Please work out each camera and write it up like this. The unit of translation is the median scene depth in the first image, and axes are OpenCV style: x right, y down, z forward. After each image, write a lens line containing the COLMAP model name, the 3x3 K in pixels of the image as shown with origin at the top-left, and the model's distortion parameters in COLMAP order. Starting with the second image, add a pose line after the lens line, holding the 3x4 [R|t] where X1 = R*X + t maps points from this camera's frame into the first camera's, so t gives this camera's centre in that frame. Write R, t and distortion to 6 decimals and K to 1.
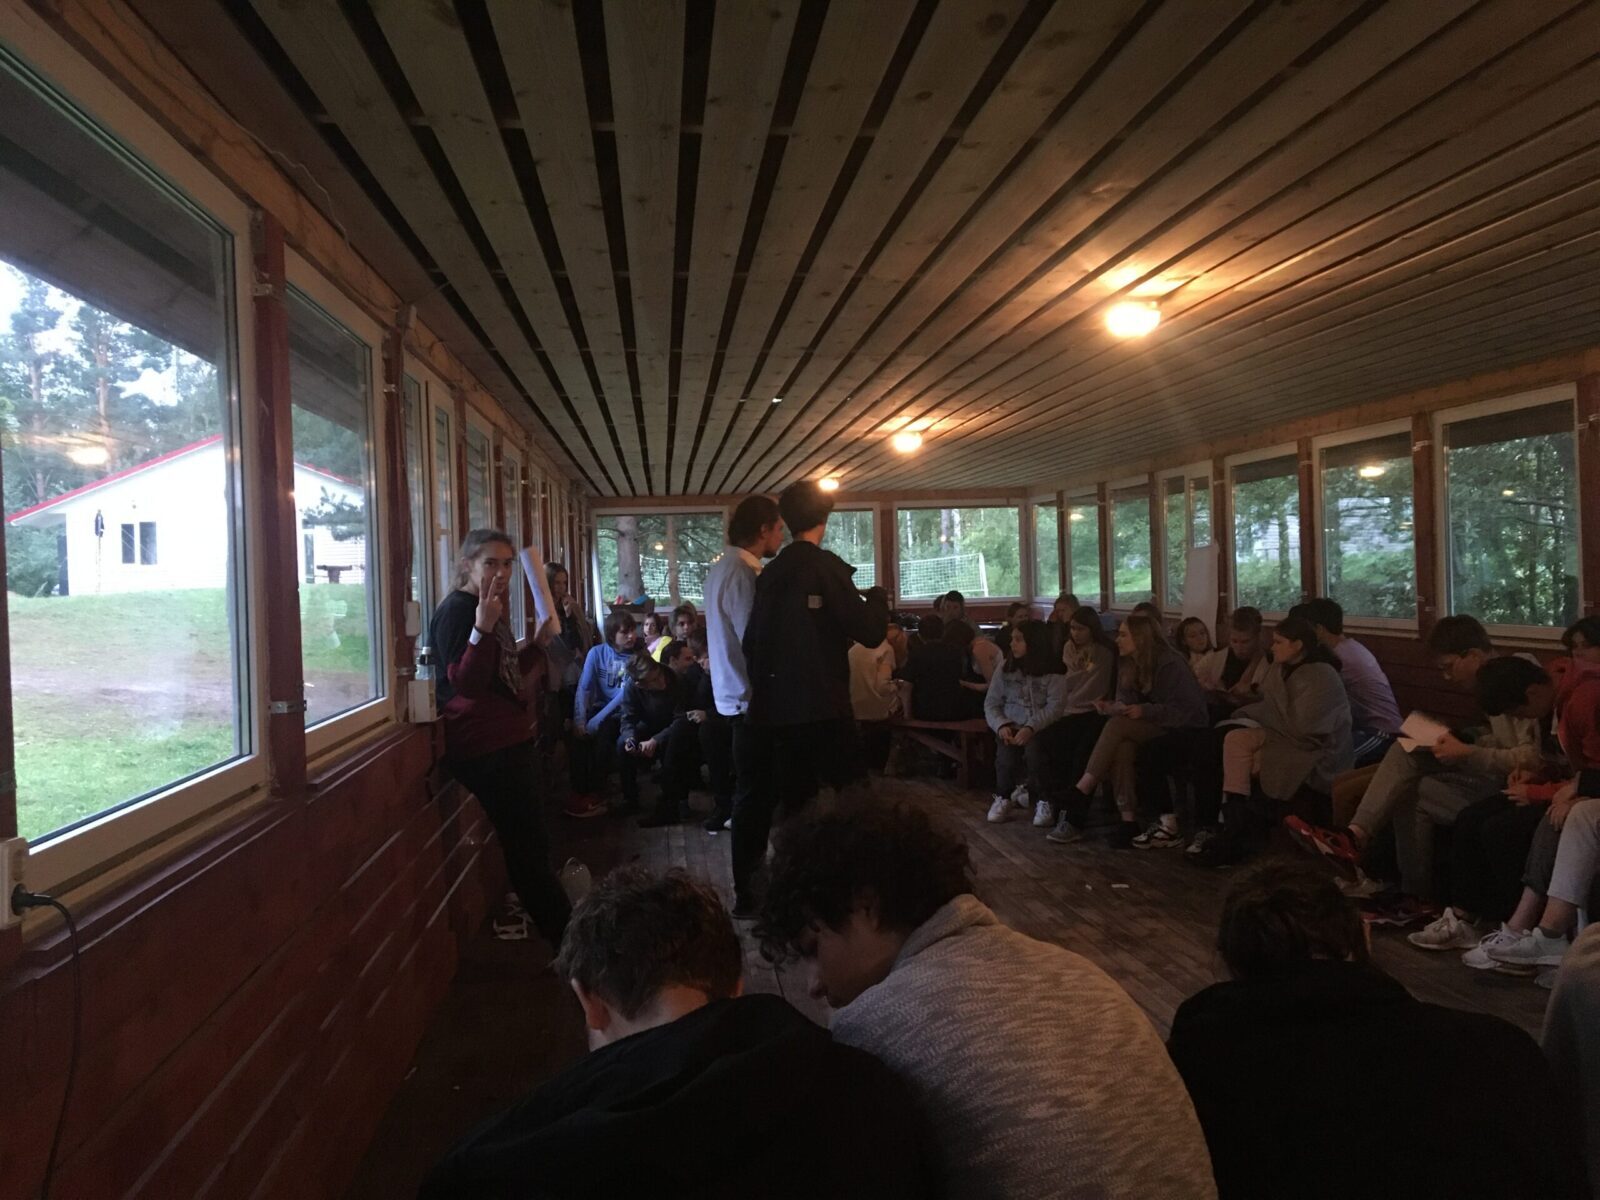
lens RADIAL K [[1311.6, 0, 800.0], [0, 1311.6, 600.0], [0, 0, 1]] dist [0.071325, -0.110898]
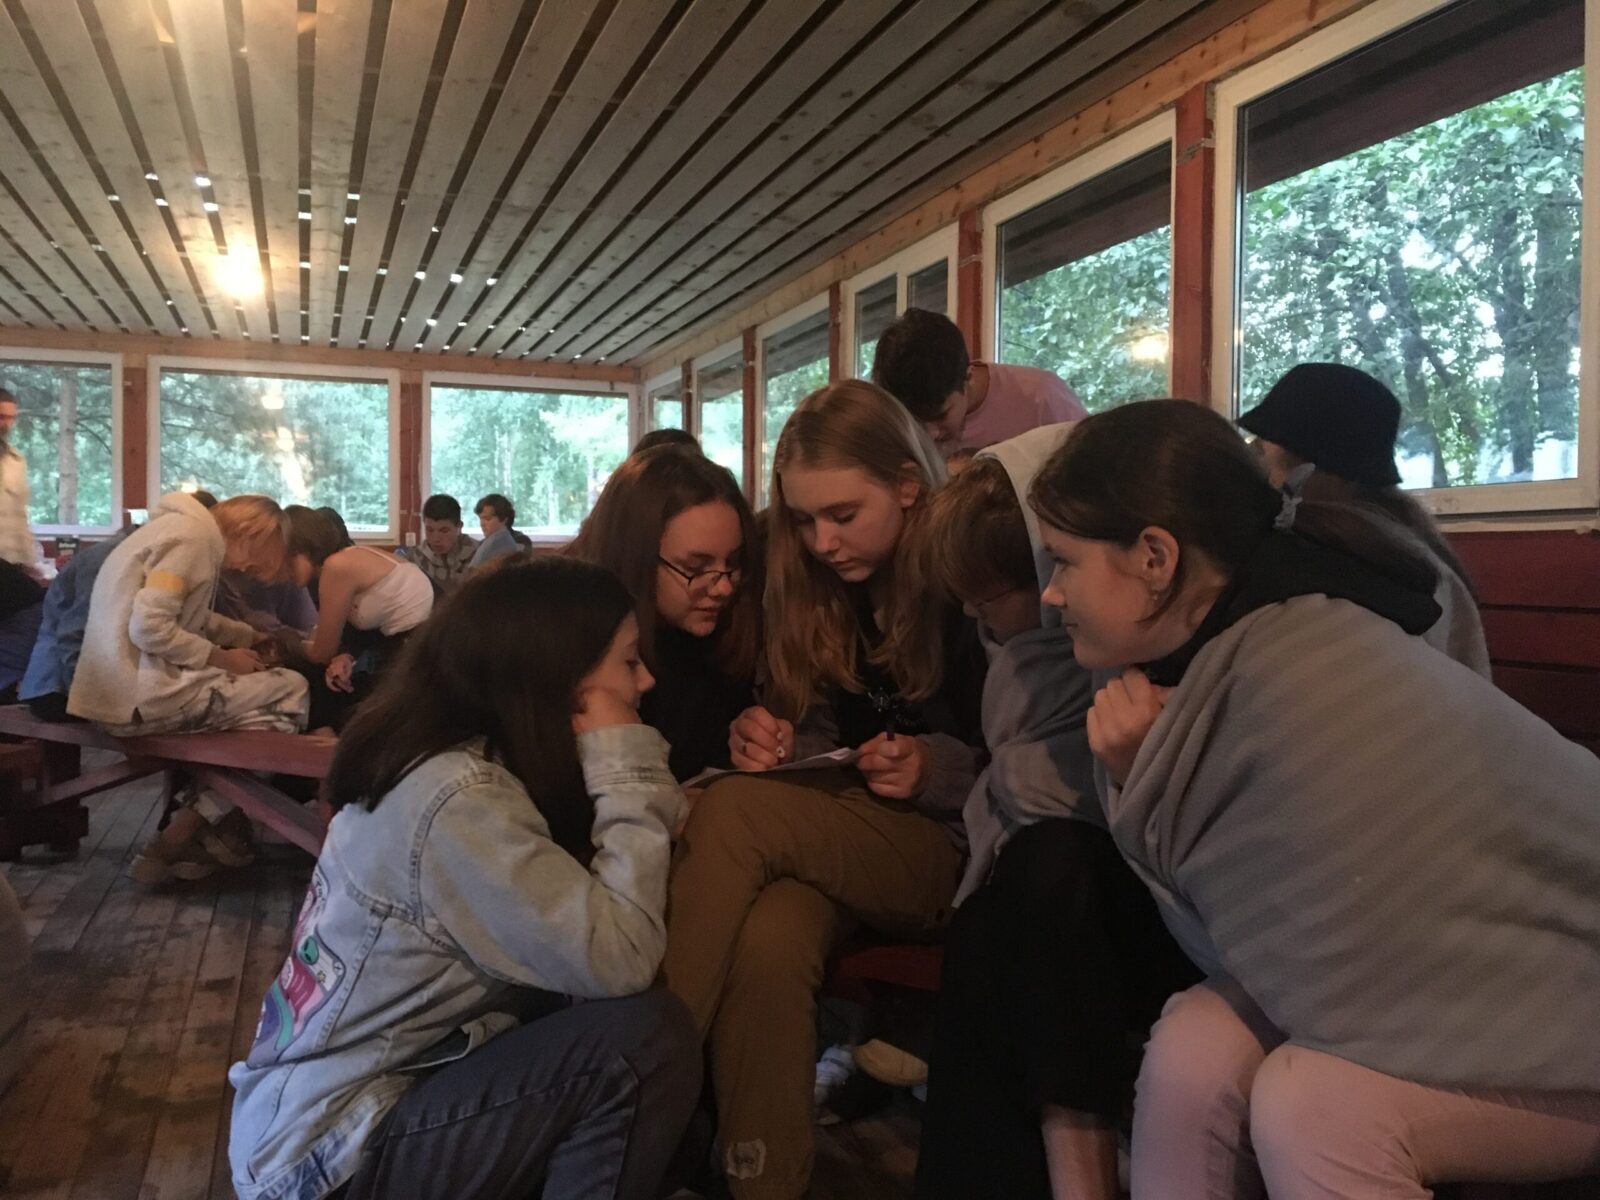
lens RADIAL K [[1311.6, 0, 800.0], [0, 1311.6, 600.0], [0, 0, 1]] dist [0.071325, -0.110898]
pose [[0.965217, 0.004289, 0.261415, 0.142349], [-0.008994, 0.999818, 0.016802, 0.037469], [-0.261295, -0.018569, 0.965080, 0.616439]]
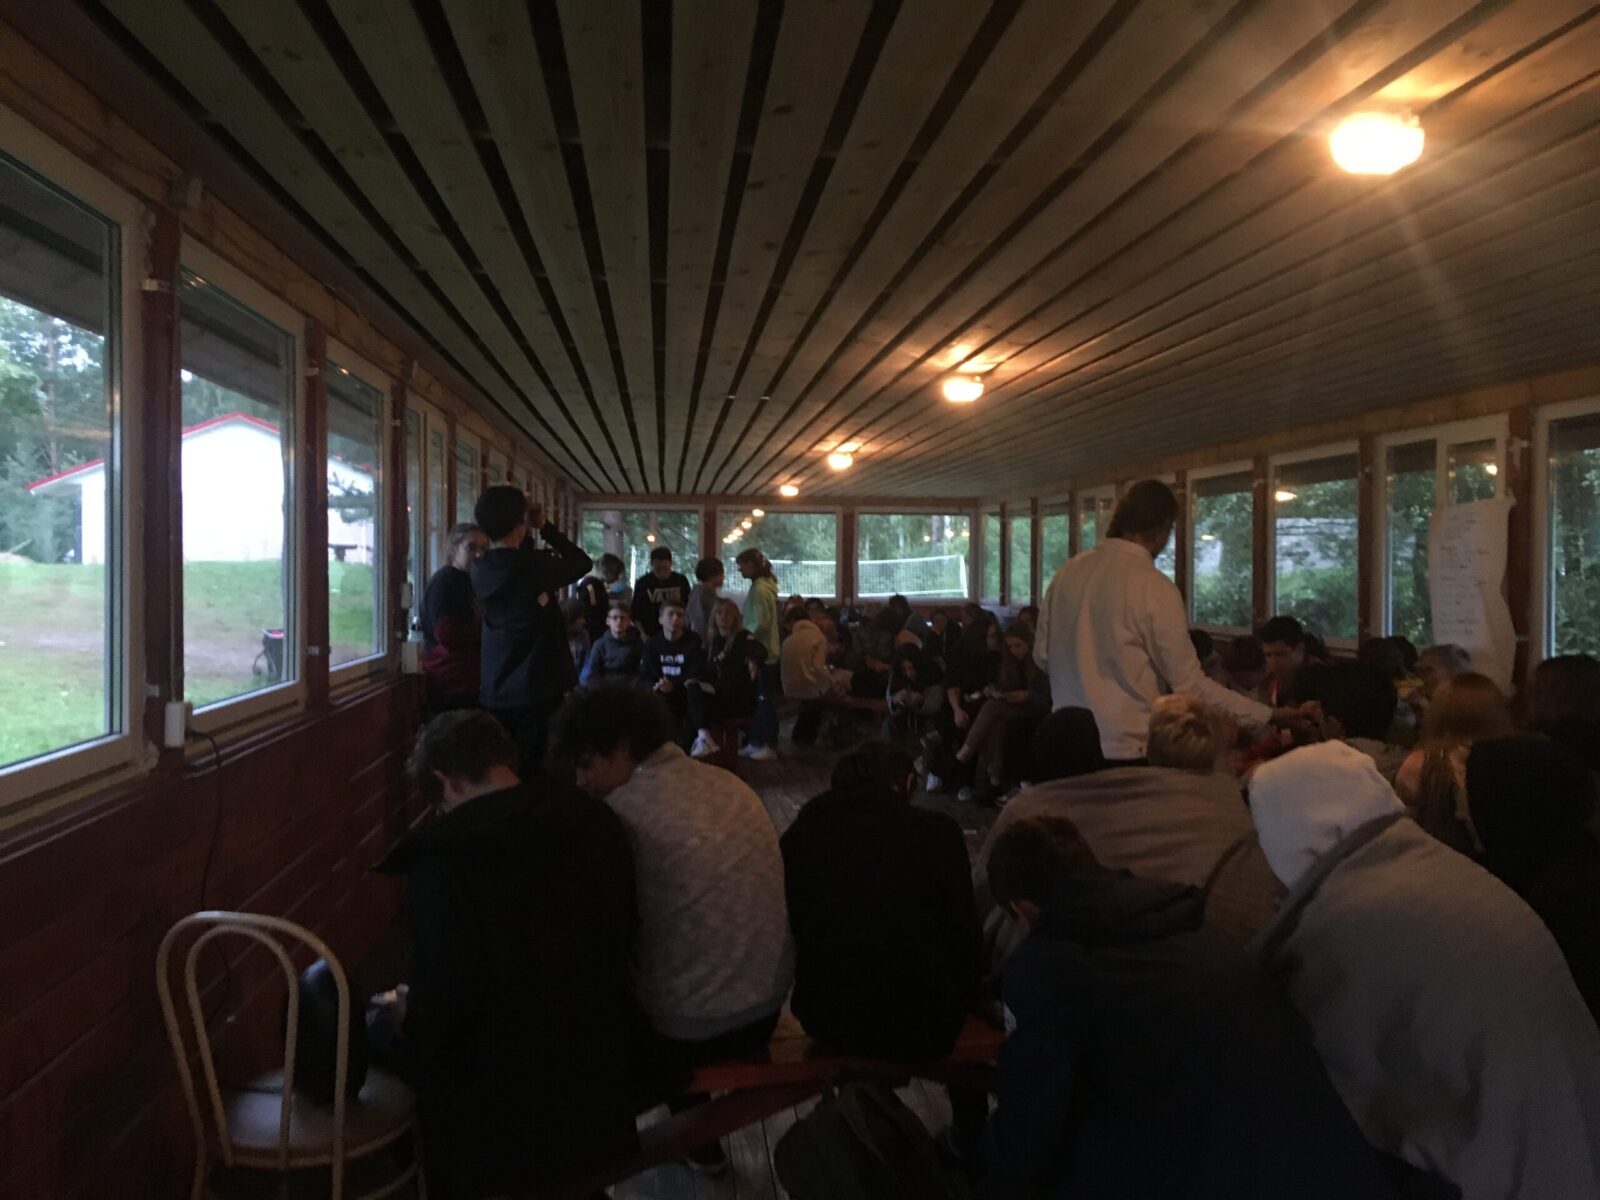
lens RADIAL K [[1311.6, 0, 800.0], [0, 1311.6, 600.0], [0, 0, 1]] dist [0.071325, -0.110898]
pose [[0.999323, 0.036747, -0.001750, 0.055226], [-0.036737, 0.999313, 0.004946, -0.001427], [0.001931, -0.004878, 0.999986, -0.172861]]
